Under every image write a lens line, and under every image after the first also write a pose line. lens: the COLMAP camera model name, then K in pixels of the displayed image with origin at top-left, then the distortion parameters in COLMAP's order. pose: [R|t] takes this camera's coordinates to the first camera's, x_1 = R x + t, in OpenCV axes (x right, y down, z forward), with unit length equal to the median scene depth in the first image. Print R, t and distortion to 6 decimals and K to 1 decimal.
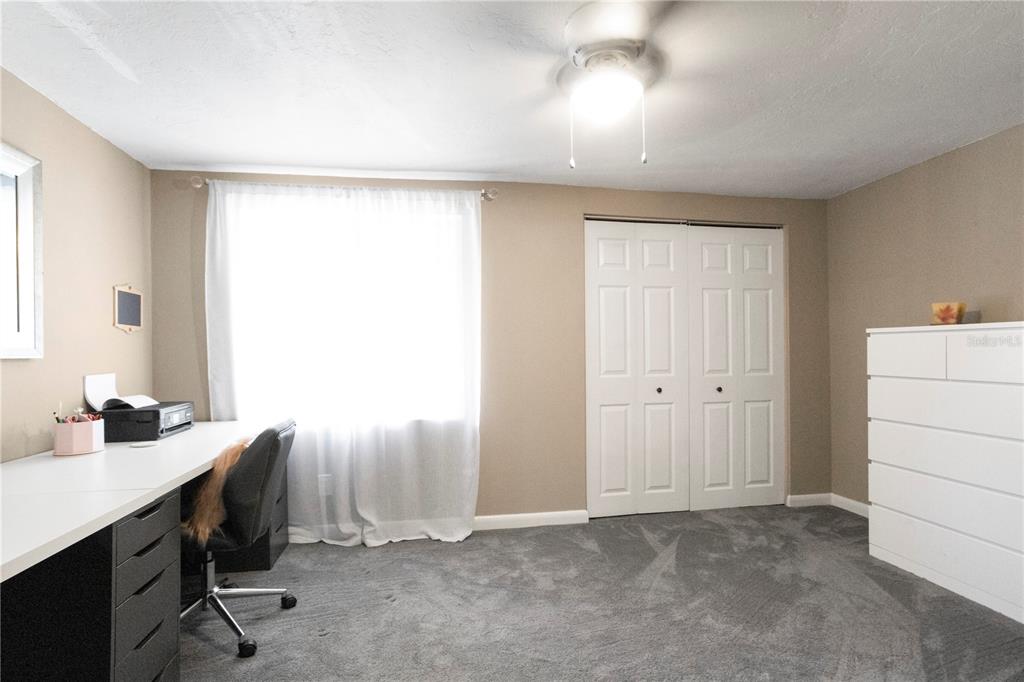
lens RADIAL K [[502.3, 0, 502.7], [0, 502.3, 349.7], [0, 0, 1]] dist [-0.047198, 0.030519]
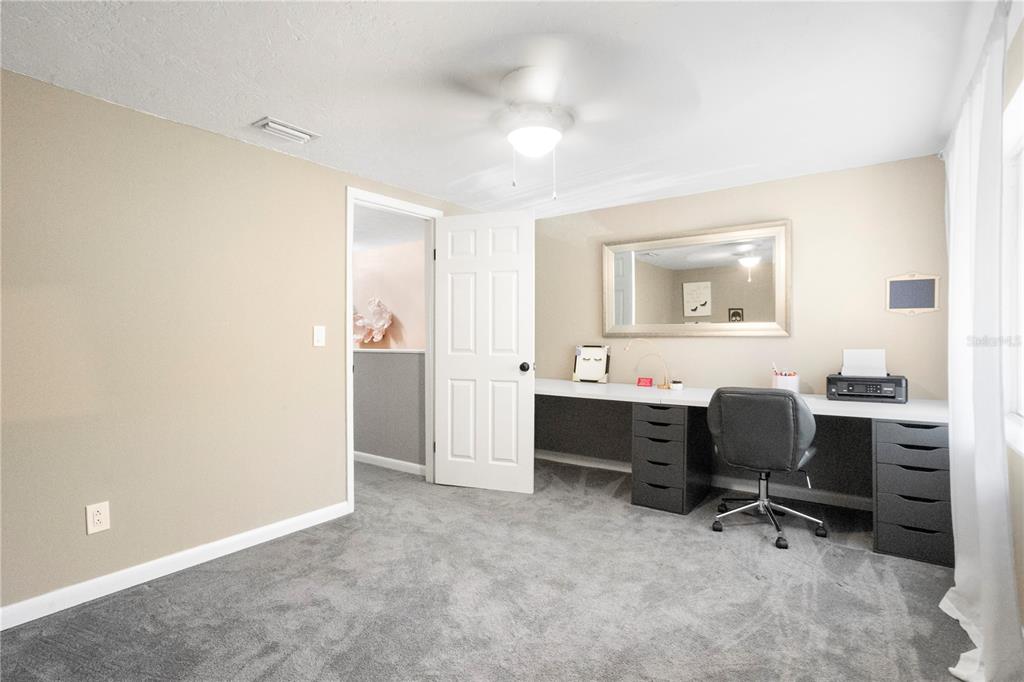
lens RADIAL K [[507.0, 0, 504.1], [0, 507.0, 340.4], [0, 0, 1]] dist [-0.049182, 0.031493]
pose [[-0.719479, 0.015636, -0.694338, 0.735835], [0.011802, 0.999877, 0.010288, 0.001694], [0.694414, -0.000793, -0.719575, 1.195236]]
